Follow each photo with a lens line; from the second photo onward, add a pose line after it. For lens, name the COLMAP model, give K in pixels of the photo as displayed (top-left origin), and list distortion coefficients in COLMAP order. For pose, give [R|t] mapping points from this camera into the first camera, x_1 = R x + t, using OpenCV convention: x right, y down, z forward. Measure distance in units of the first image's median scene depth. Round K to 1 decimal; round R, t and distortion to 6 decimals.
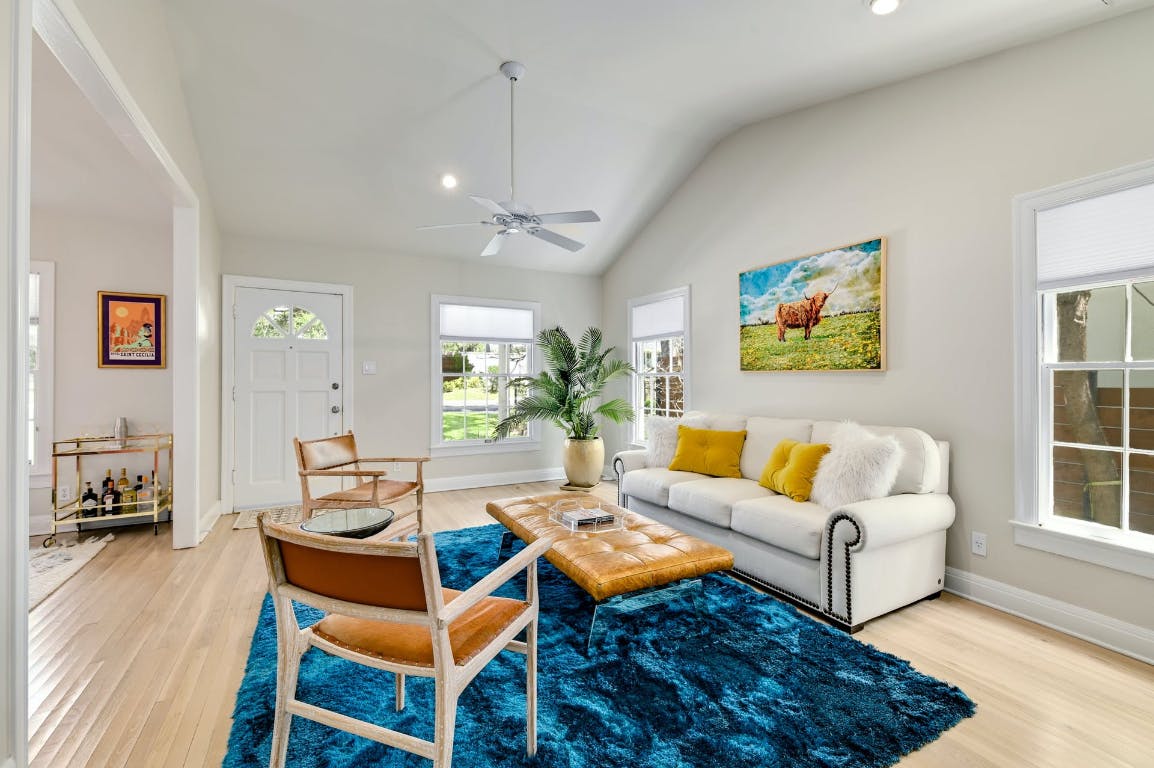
lens RADIAL K [[465.4, 0, 575.3], [0, 465.4, 381.4], [0, 0, 1]] dist [0.000331, -0.000055]
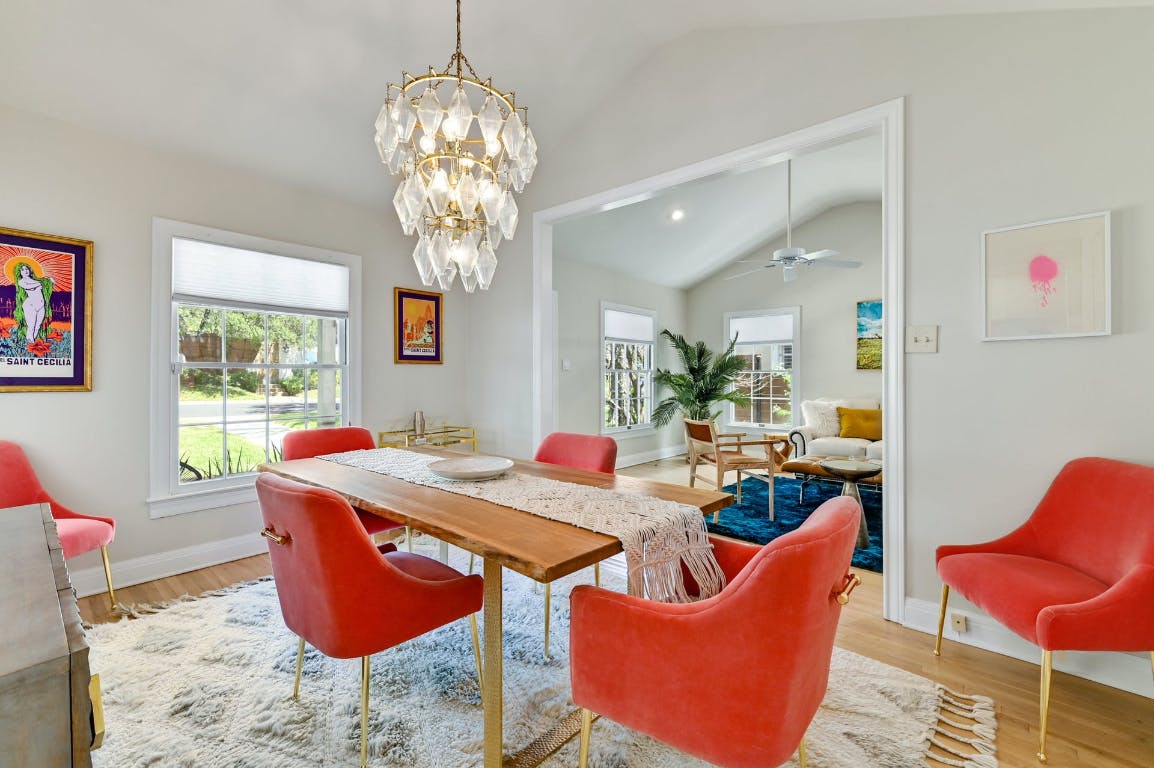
lens RADIAL K [[465.4, 0, 573.8], [0, 465.4, 381.2], [0, 0, 1]] dist [0.000331, -0.000055]
pose [[0.944211, -0.003013, 0.329328, -0.966379], [-0.000049, 0.999957, 0.009291, 0.001262], [-0.329342, -0.008788, 0.944170, -0.085544]]
